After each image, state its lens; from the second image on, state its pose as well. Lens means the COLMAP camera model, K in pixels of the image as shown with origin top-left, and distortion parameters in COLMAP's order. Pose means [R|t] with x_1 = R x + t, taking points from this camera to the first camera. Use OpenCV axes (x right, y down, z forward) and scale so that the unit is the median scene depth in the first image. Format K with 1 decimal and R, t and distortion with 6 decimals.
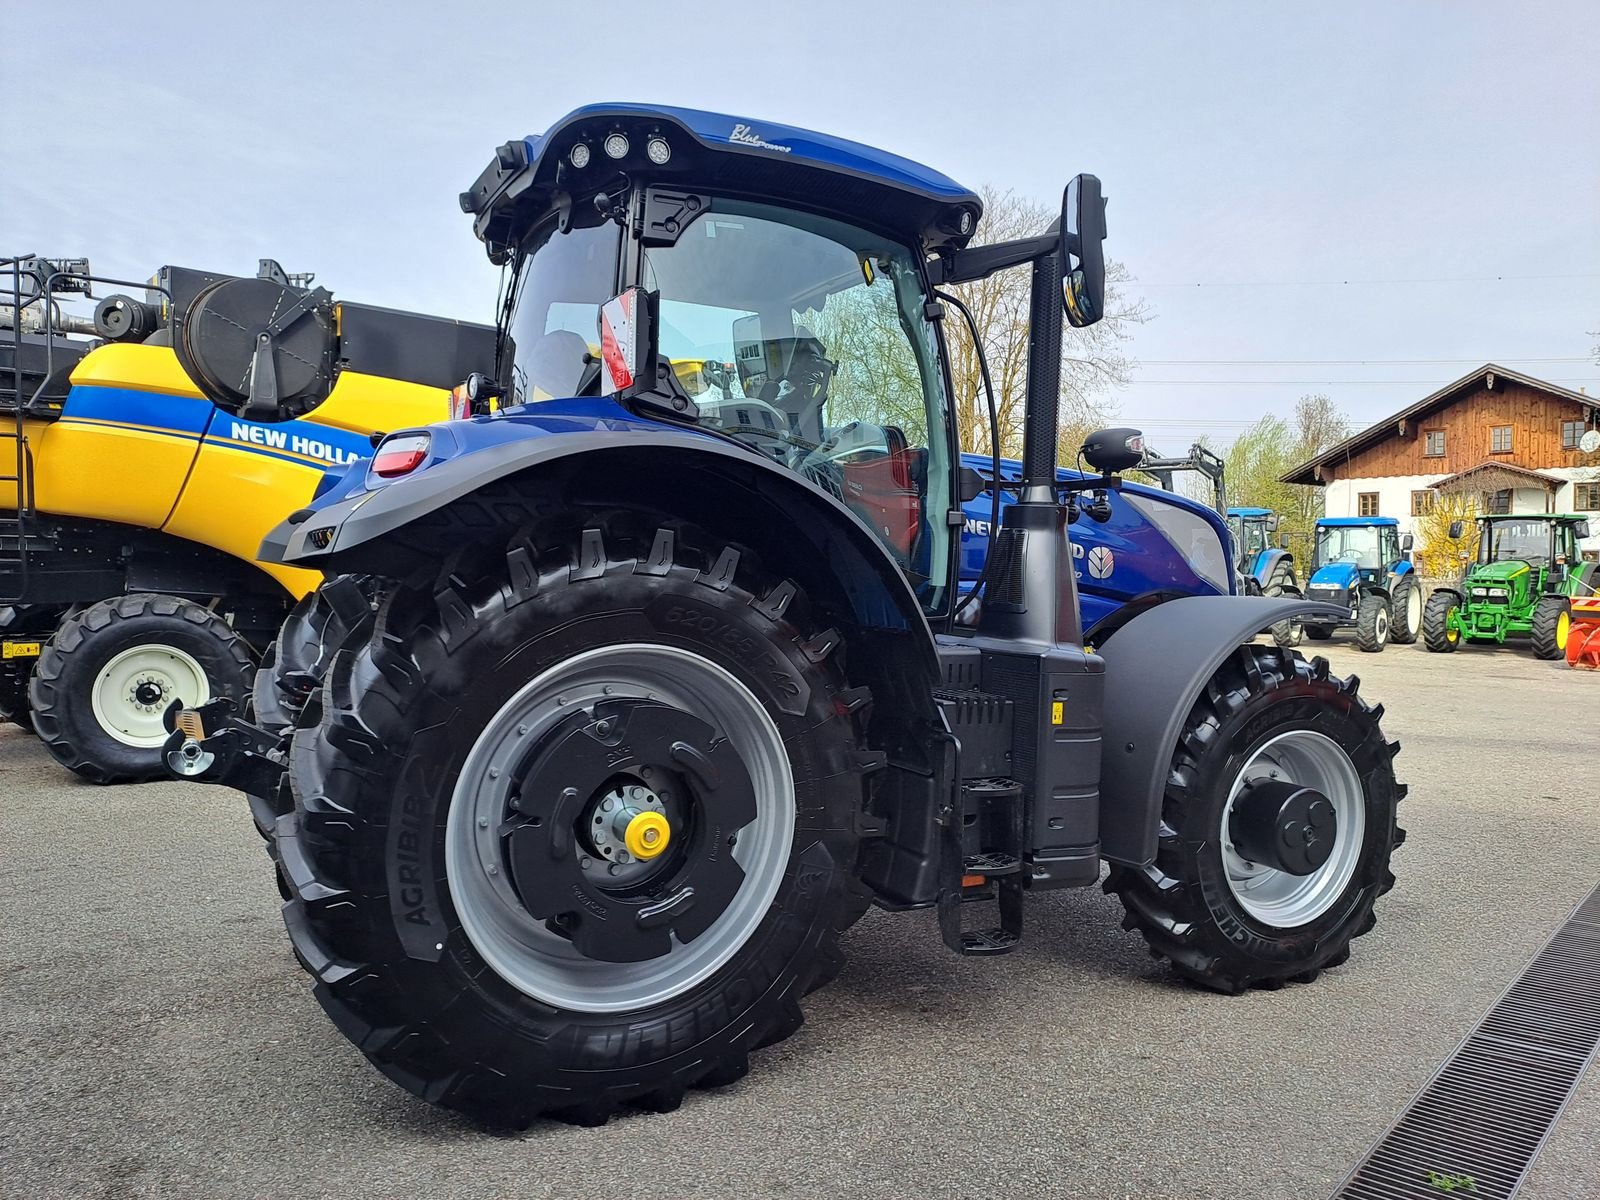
lens RADIAL K [[1158.3, 0, 767.8], [0, 1158.3, 587.5], [0, 0, 1]] dist [0.052527, -0.027528]
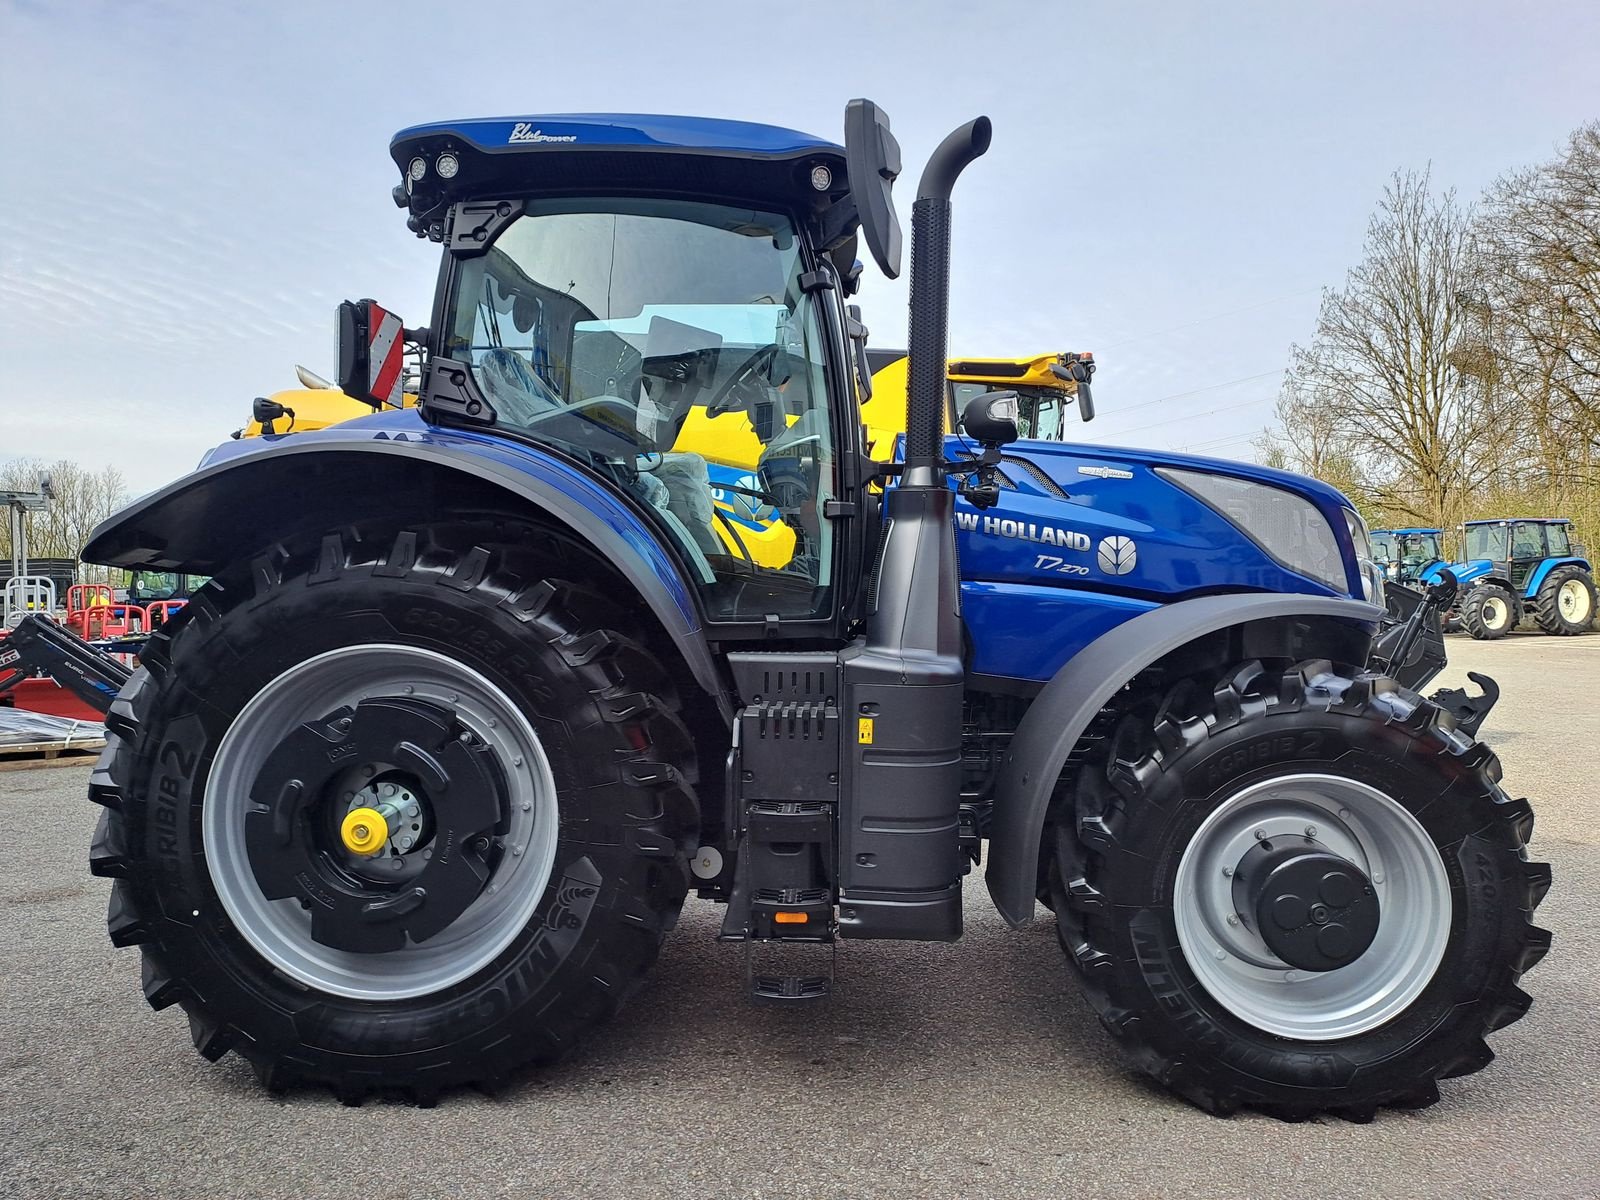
lens RADIAL K [[1158.3, 0, 793.2], [0, 1158.3, 585.9], [0, 0, 1]] dist [0.052527, -0.027528]
pose [[0.879572, -0.017917, -0.475428, 0.642678], [0.009725, 0.999759, -0.019685, 0.018886], [0.475666, 0.012691, 0.879534, 0.237331]]
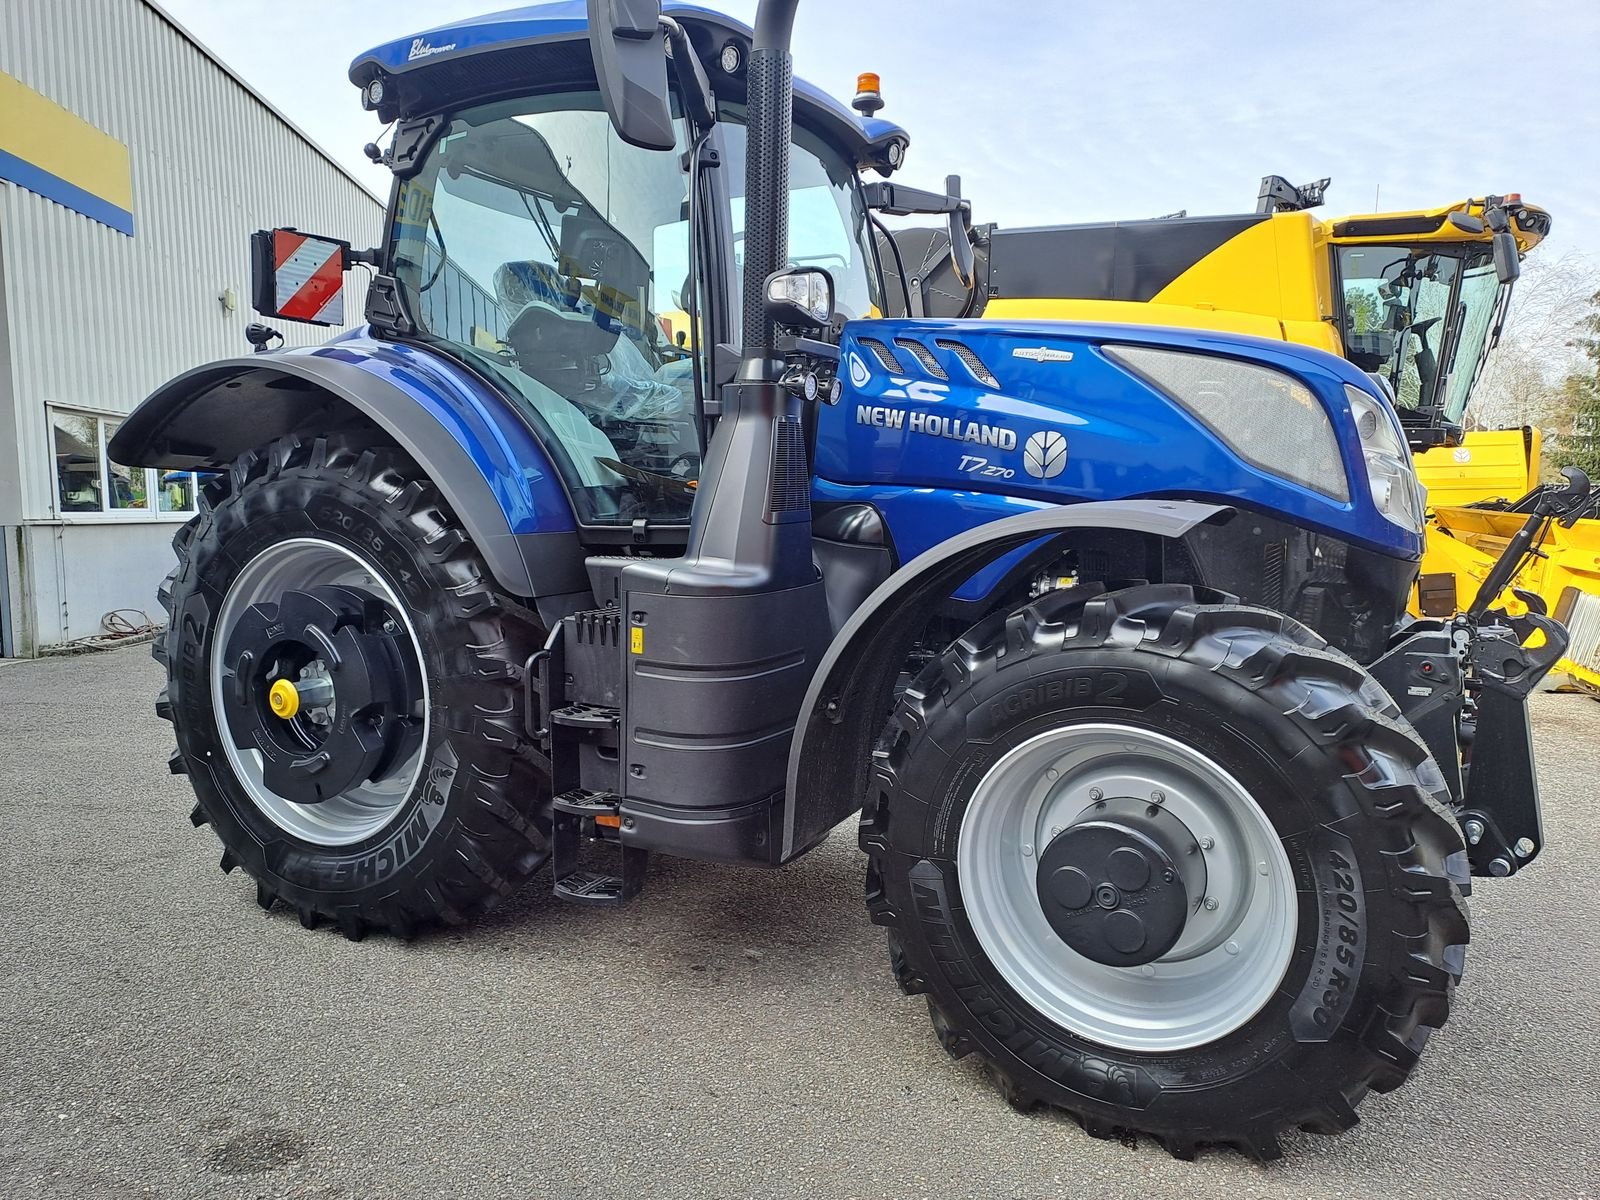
lens RADIAL K [[1158.3, 0, 792.0], [0, 1158.3, 590.3], [0, 0, 1]] dist [0.052527, -0.027528]
pose [[0.578596, 0.055096, -0.813751, 1.032410], [-0.005306, 0.997949, 0.063794, 0.021152], [0.815597, -0.032593, 0.577701, 0.651014]]
